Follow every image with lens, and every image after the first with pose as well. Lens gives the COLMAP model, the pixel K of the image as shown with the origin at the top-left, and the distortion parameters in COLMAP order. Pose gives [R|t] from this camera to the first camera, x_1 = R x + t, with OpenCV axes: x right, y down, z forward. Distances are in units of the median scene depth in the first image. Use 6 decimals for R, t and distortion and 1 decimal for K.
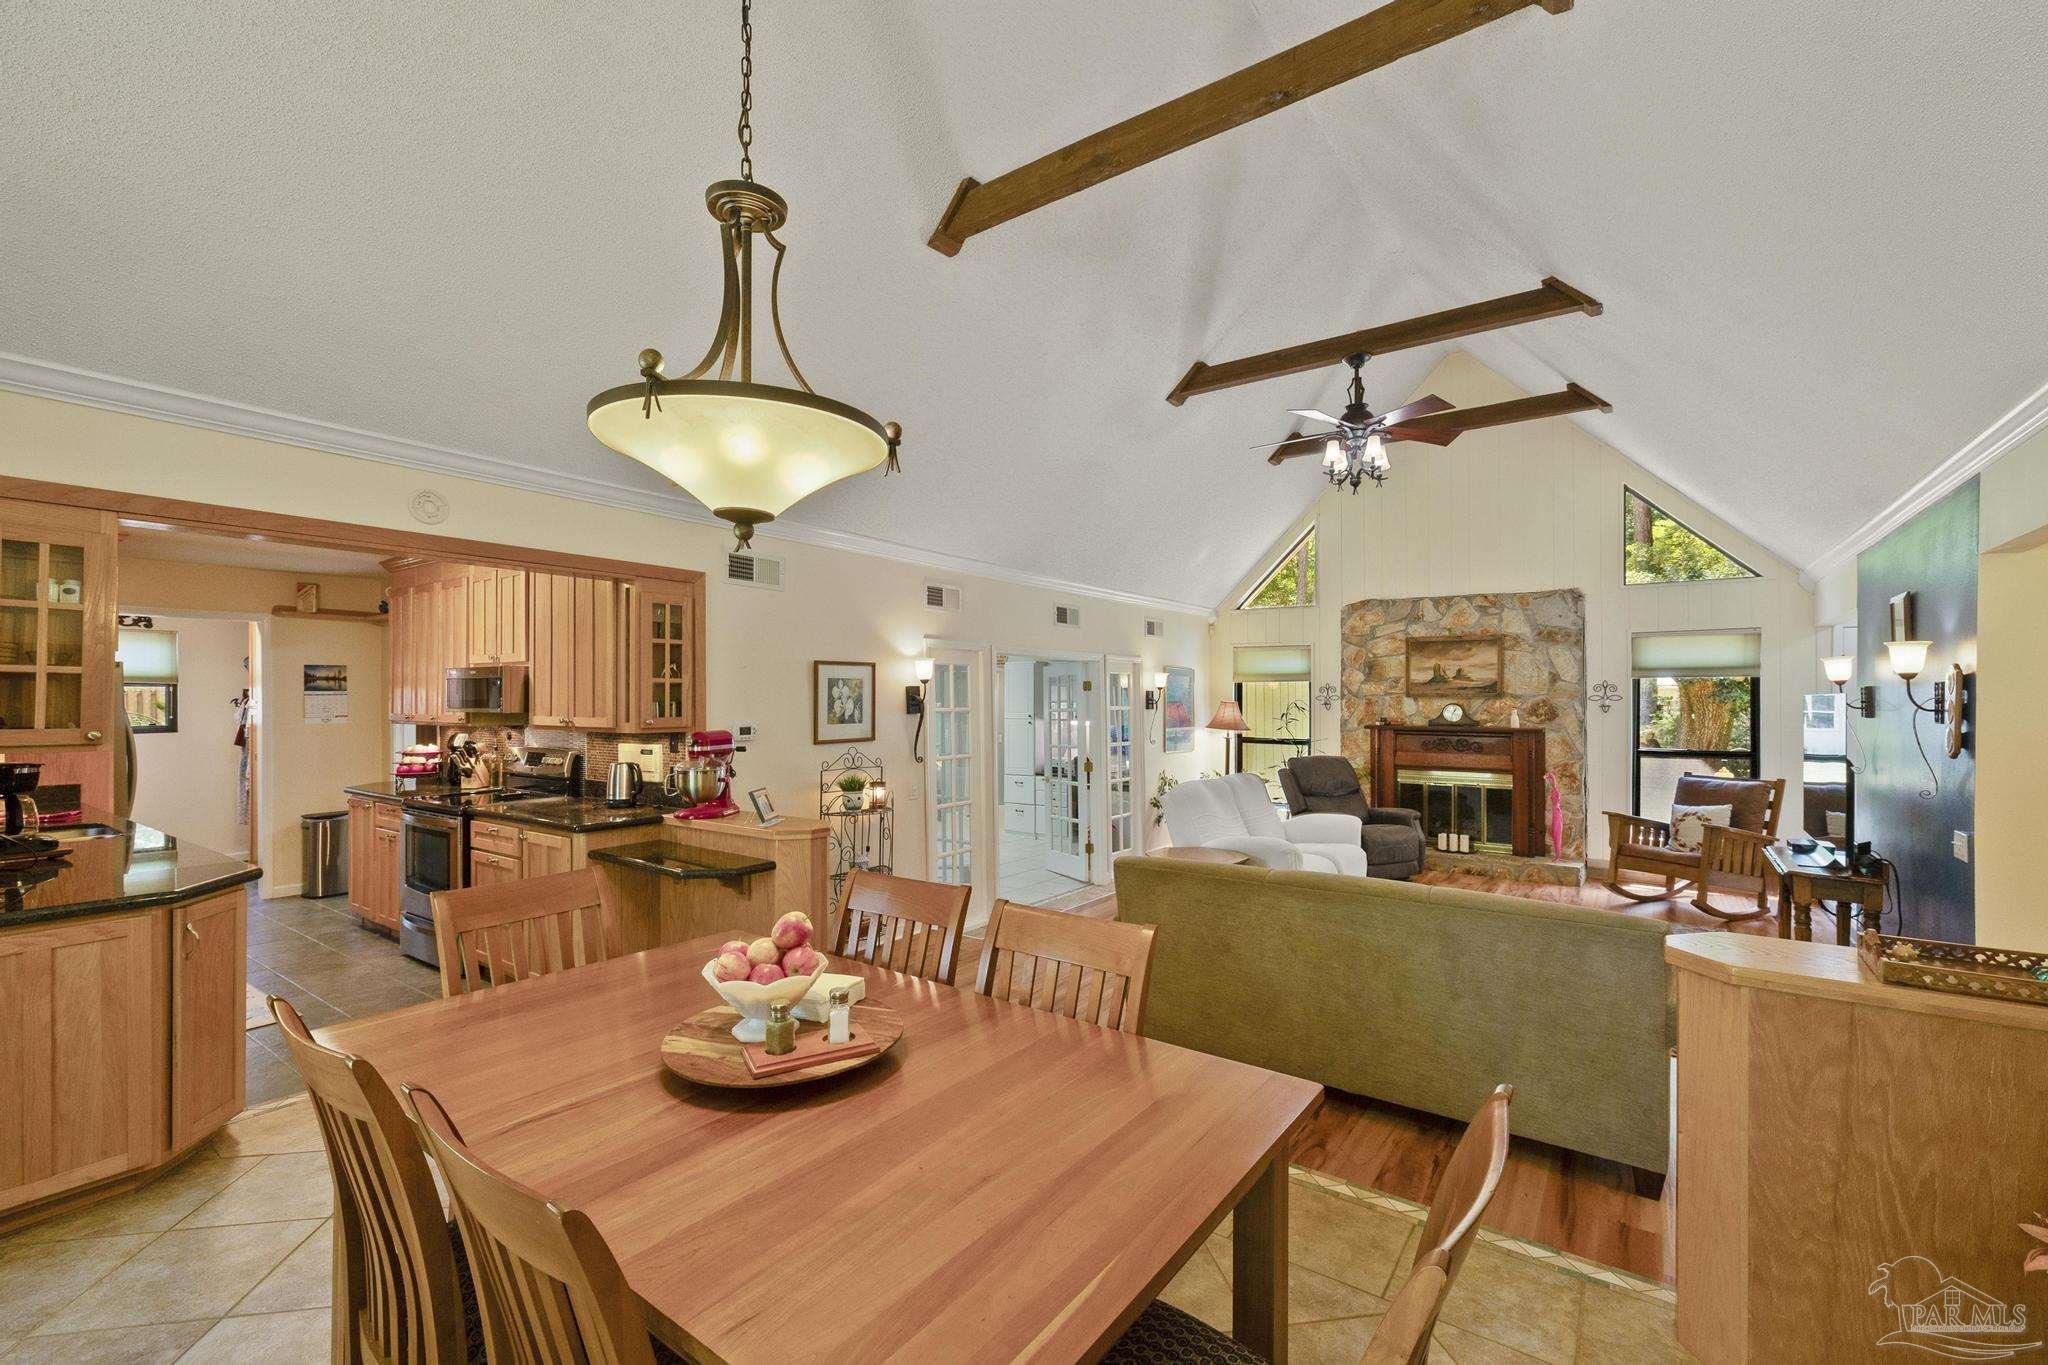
lens RADIAL K [[866.9, 0, 1021.1], [0, 866.9, 694.0], [0, 0, 1]] dist [0.003541, -0.000548]
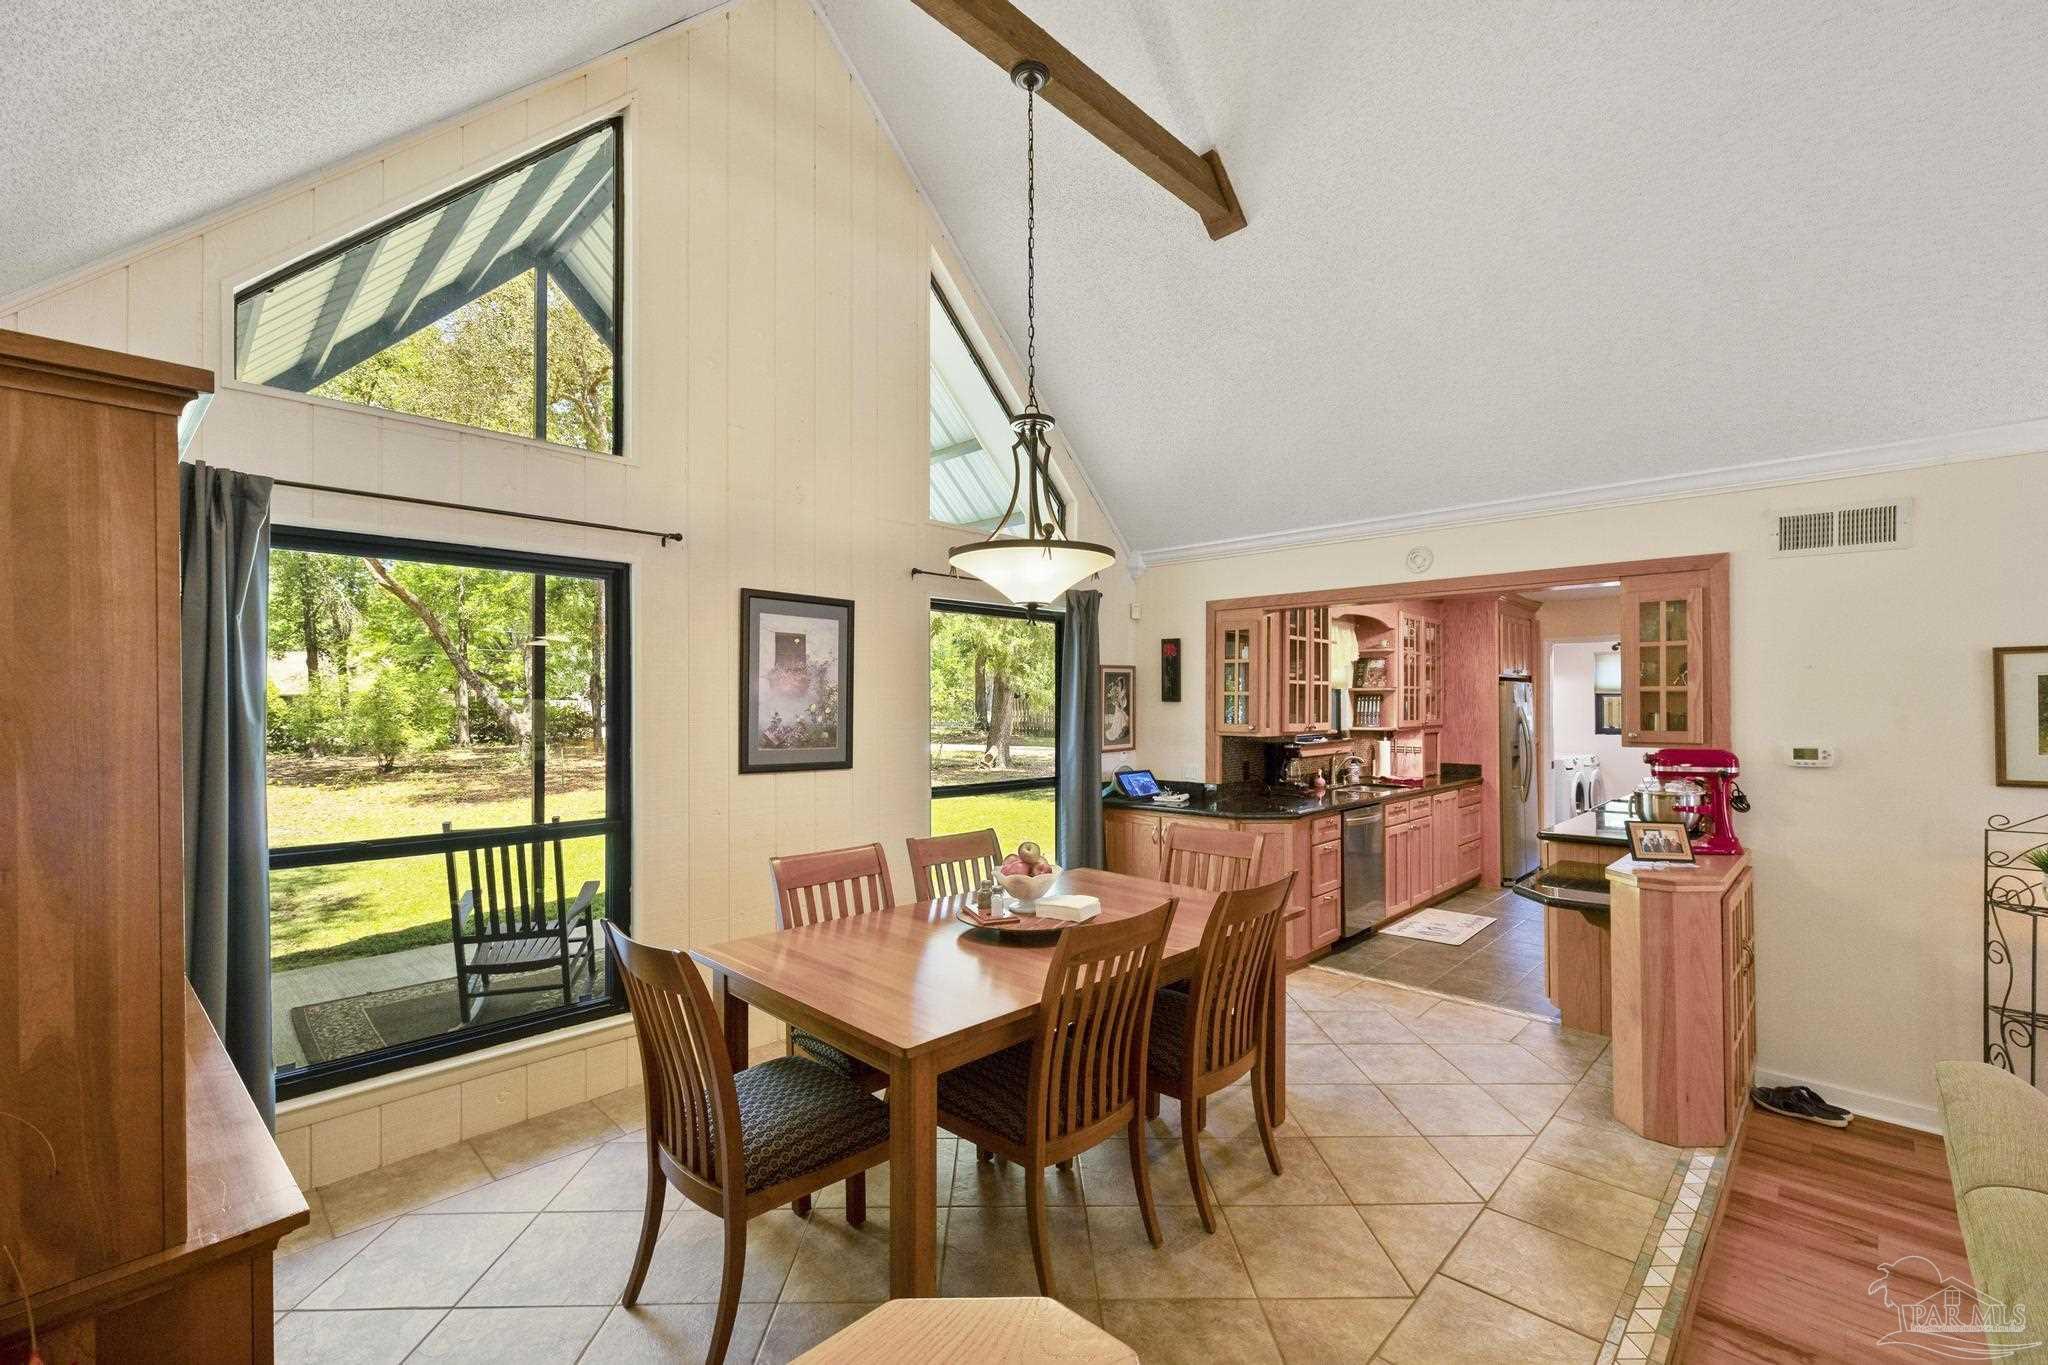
lens RADIAL K [[866.9, 0, 1027.6], [0, 866.9, 695.5], [0, 0, 1]] dist [0.003541, -0.000548]
pose [[-0.131016, -0.010994, -0.991319, 0.315727], [0.005129, 0.999918, -0.011767, -0.001003], [0.991367, -0.006627, -0.130949, 0.280134]]
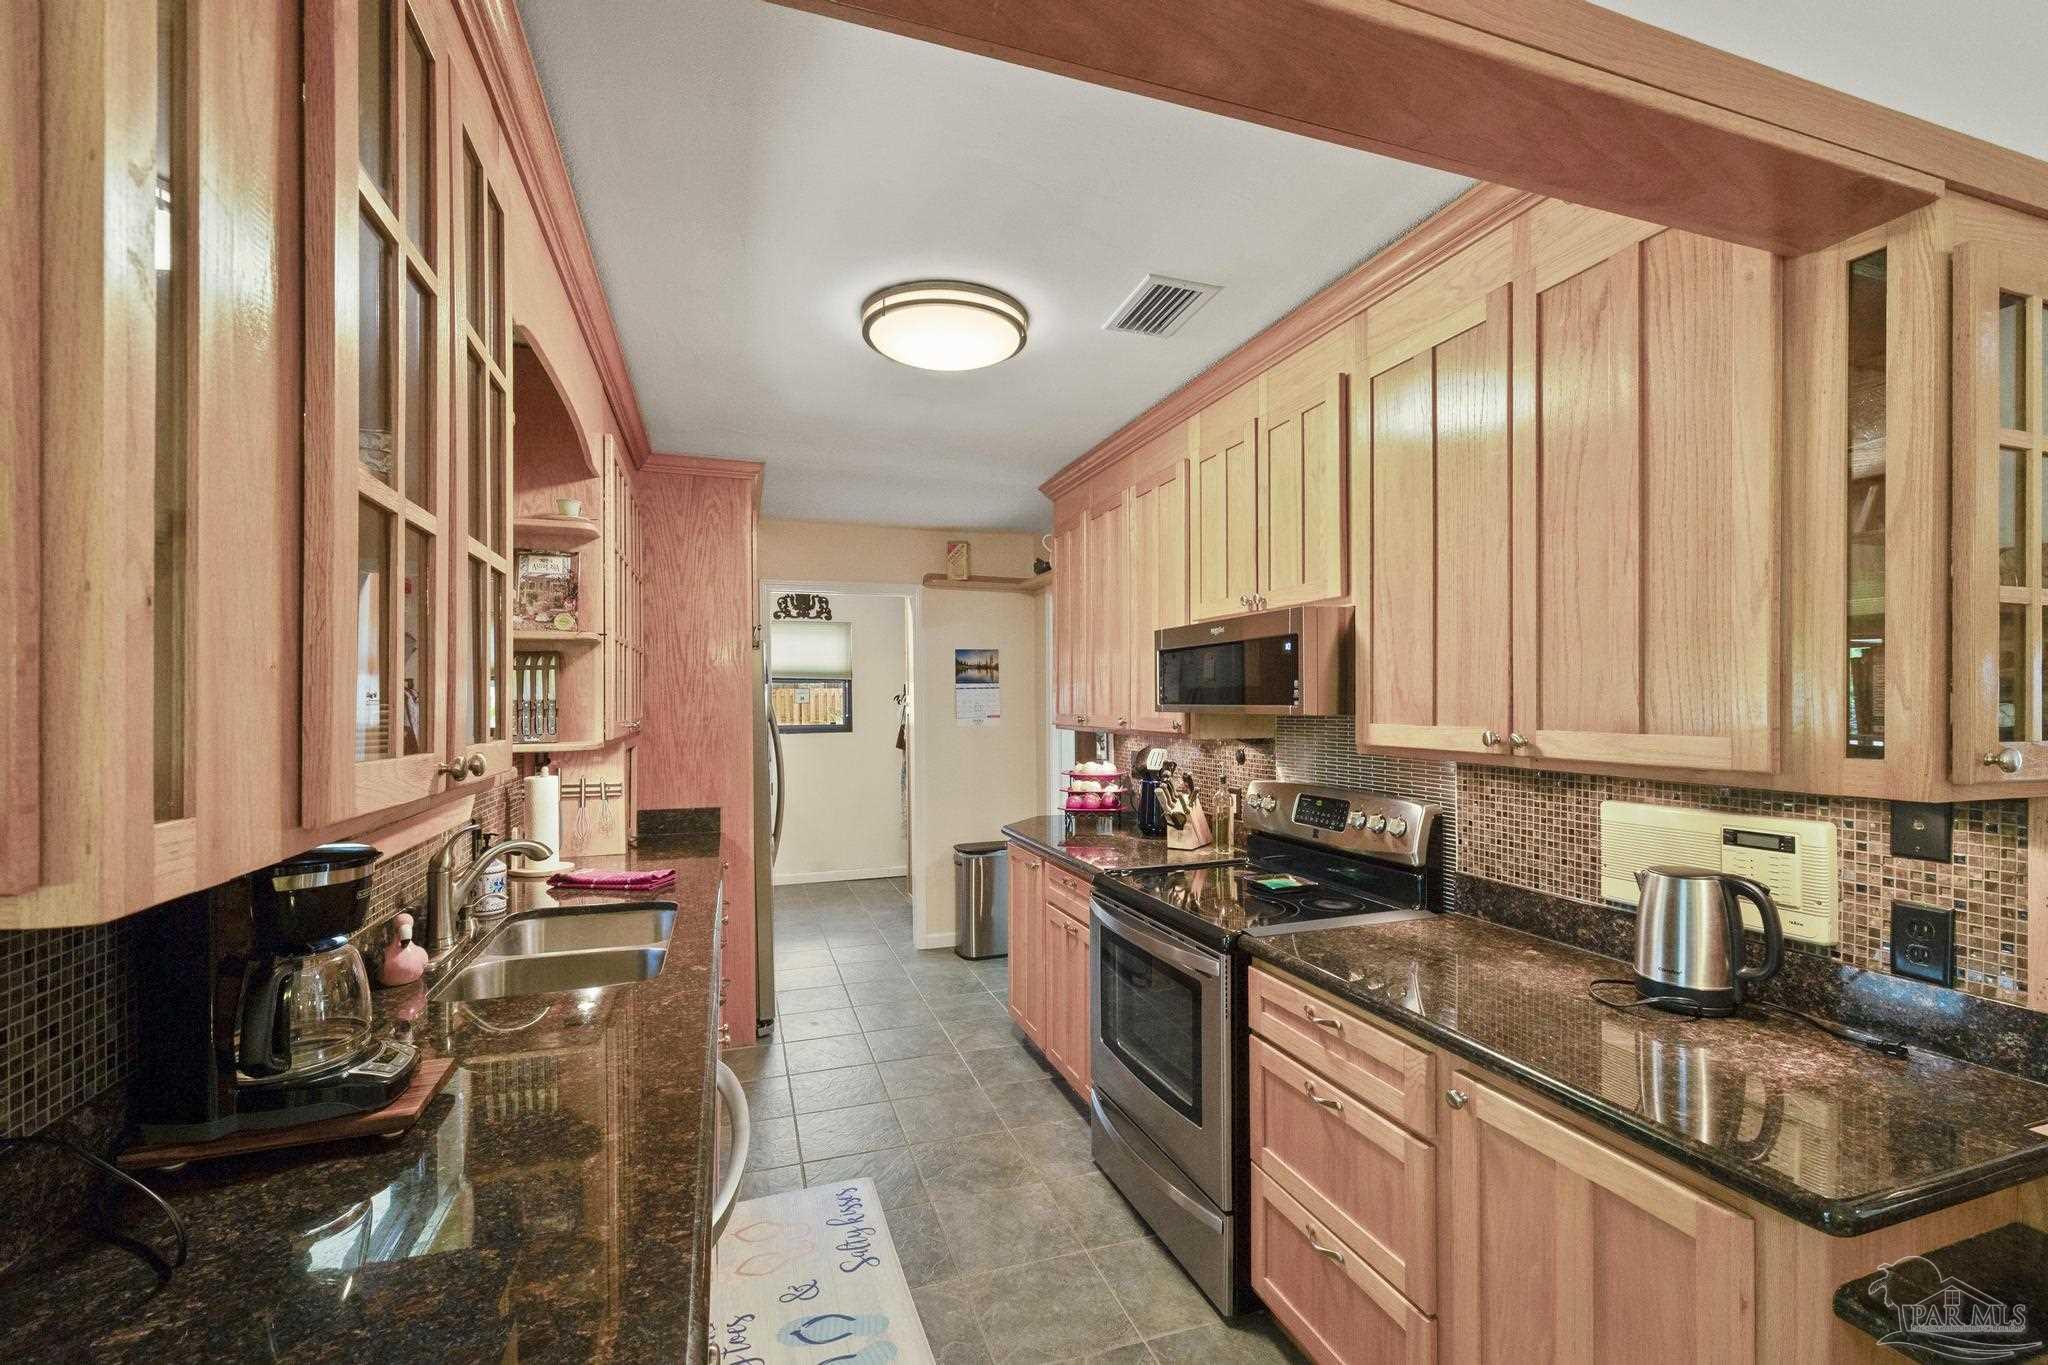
lens RADIAL K [[866.9, 0, 1024.5], [0, 866.9, 704.4], [0, 0, 1]] dist [0.003541, -0.000548]
pose [[0.815325, 0.000400, -0.579004, -0.291268], [0.006695, 0.999926, 0.010119, 0.006725], [0.578965, -0.012127, 0.815262, 0.360142]]
